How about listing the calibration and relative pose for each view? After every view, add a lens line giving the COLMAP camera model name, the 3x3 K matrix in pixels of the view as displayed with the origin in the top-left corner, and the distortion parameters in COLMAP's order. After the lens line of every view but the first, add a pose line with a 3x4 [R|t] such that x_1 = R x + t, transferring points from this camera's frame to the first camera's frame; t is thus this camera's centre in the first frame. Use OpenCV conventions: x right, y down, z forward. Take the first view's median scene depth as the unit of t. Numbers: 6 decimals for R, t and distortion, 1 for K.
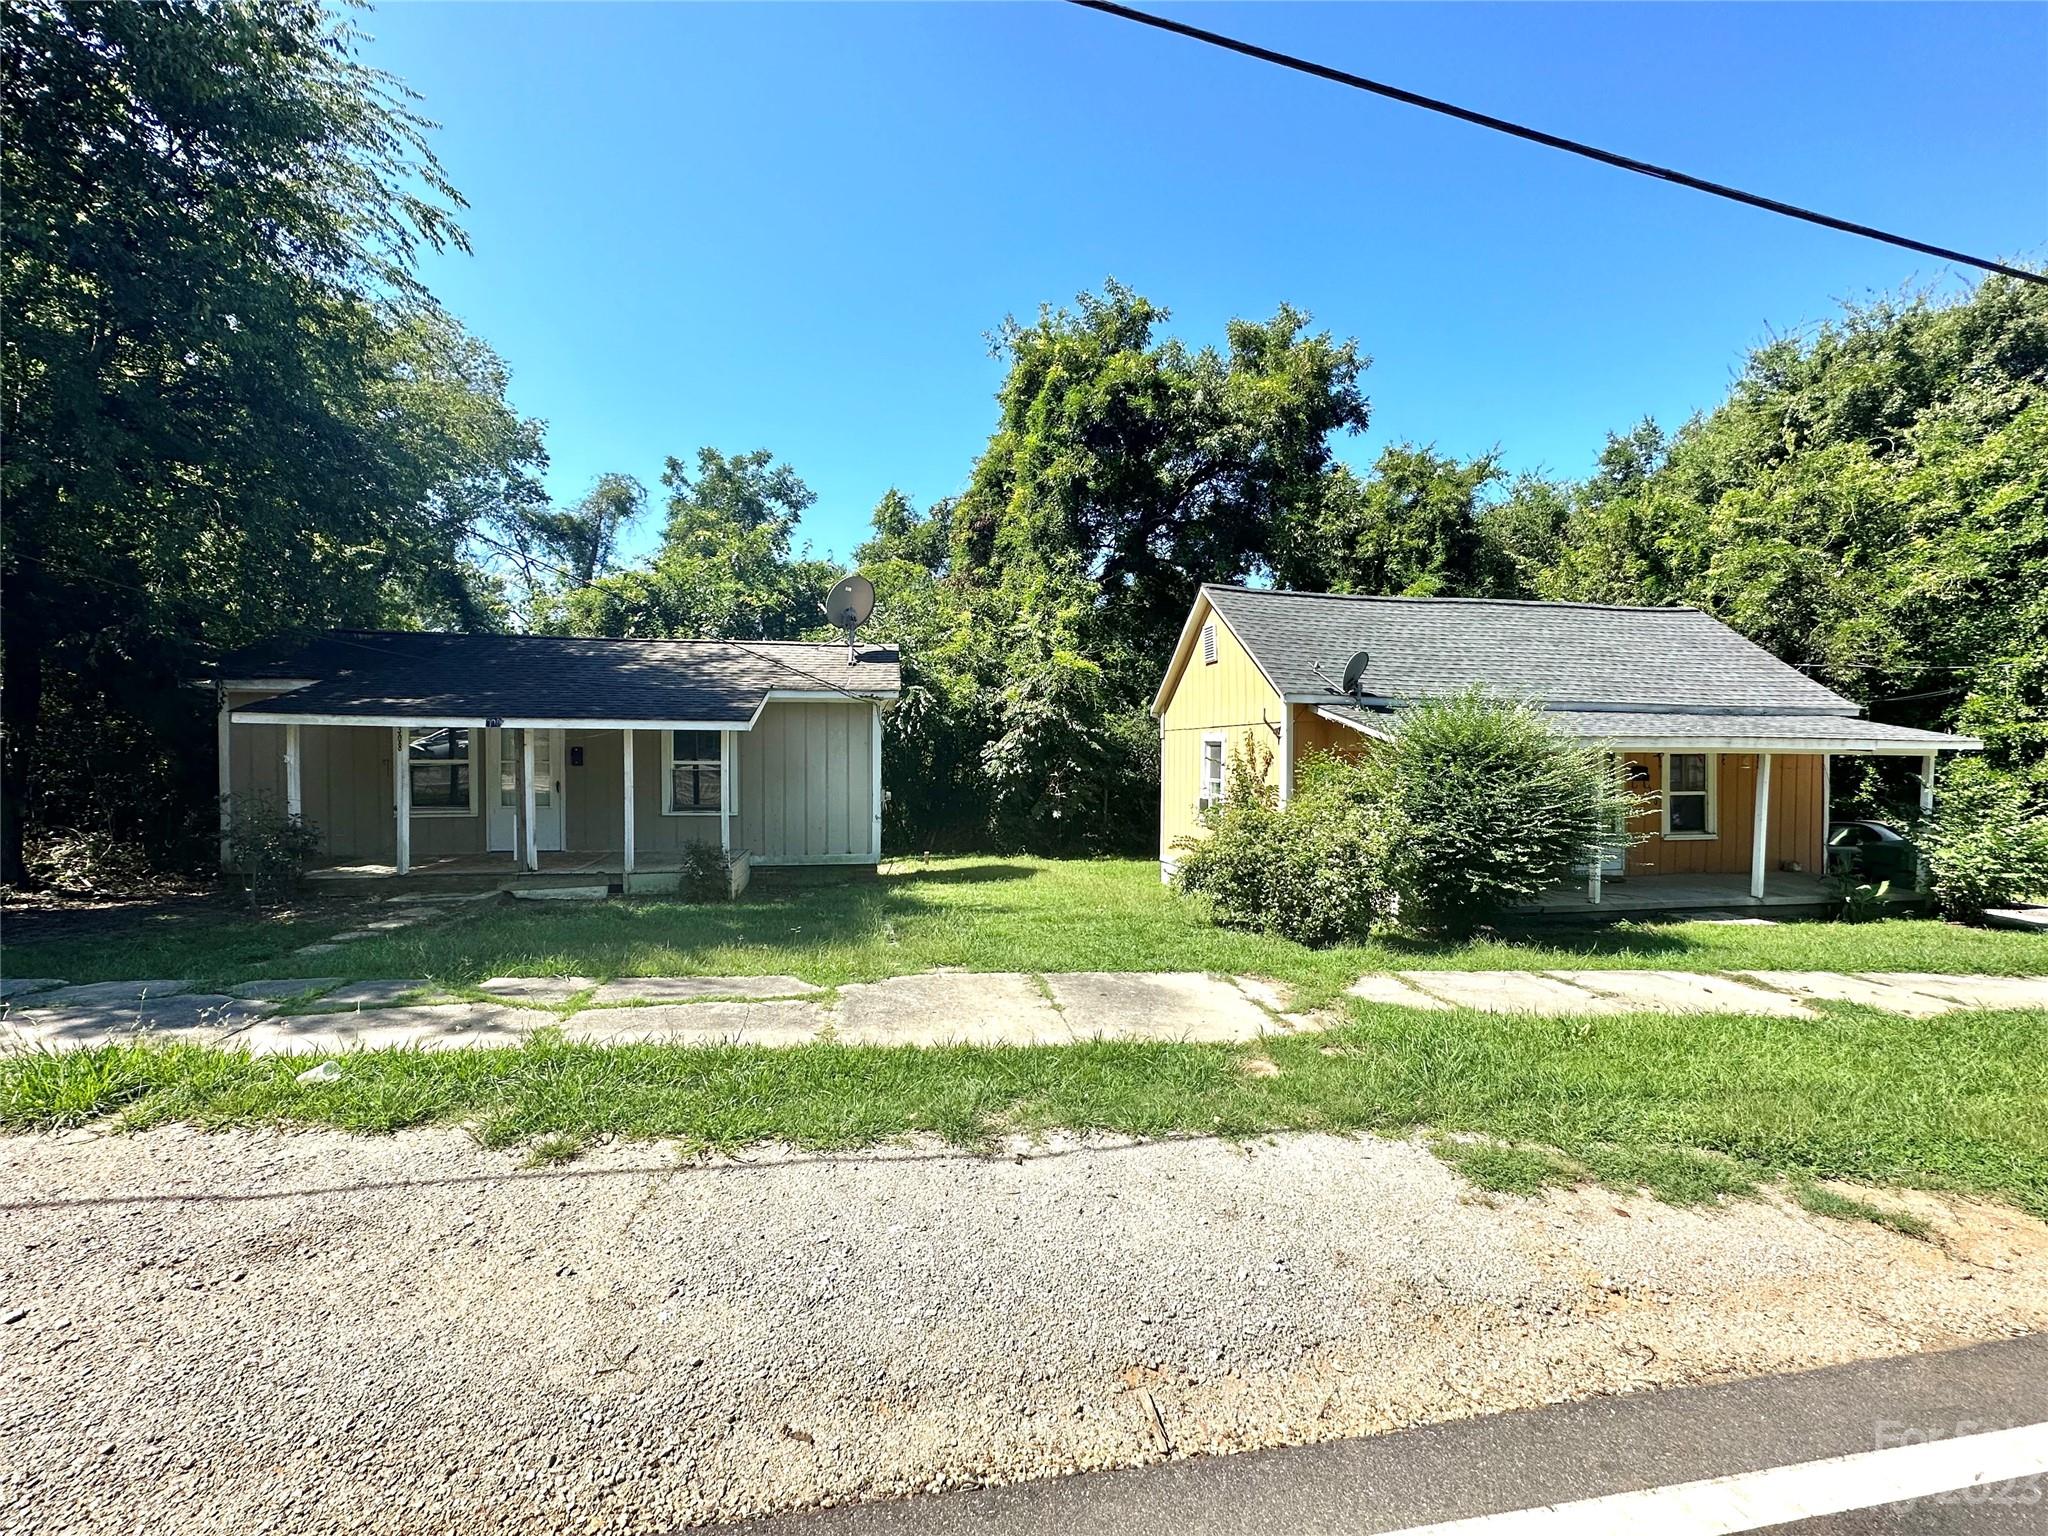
lens RADIAL K [[816.4, 0, 1021.4], [0, 816.4, 772.5], [0, 0, 1]] dist [-0.002975, -0.001581]
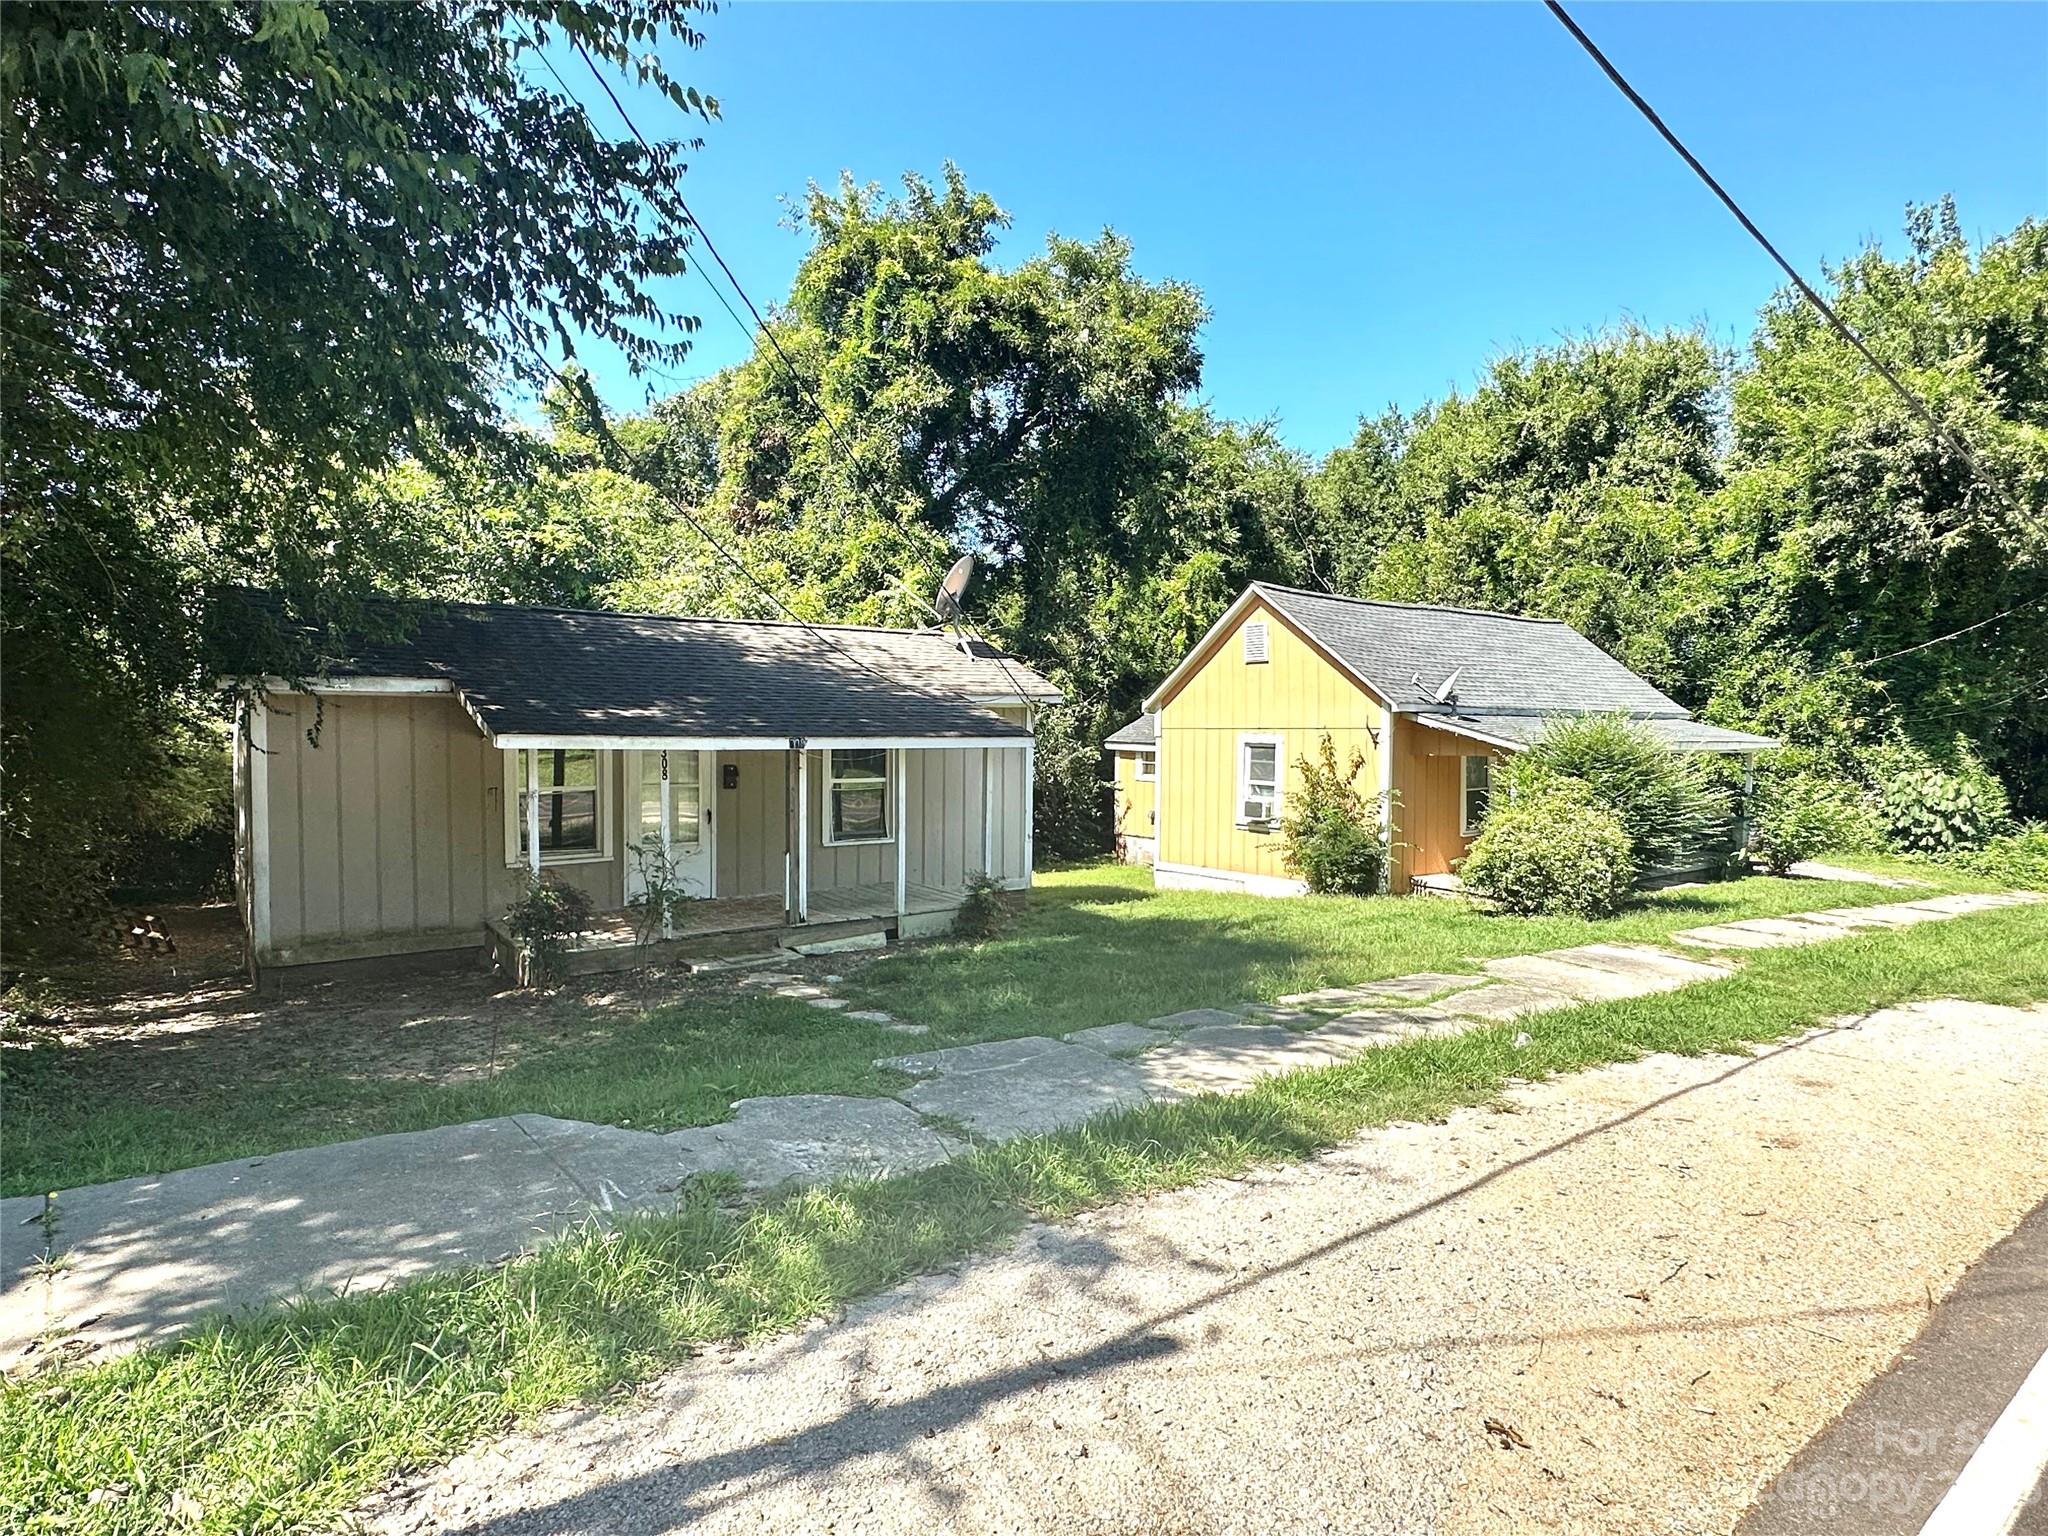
lens RADIAL K [[1121.2, 0, 1029.4], [0, 1121.2, 779.4], [0, 0, 1]] dist [-0.016249, 0.000286]
pose [[0.891333, -0.023465, 0.452741, -0.369734], [0.013886, 0.999604, 0.024471, -0.018736], [-0.453136, -0.015525, 0.891306, -0.042926]]
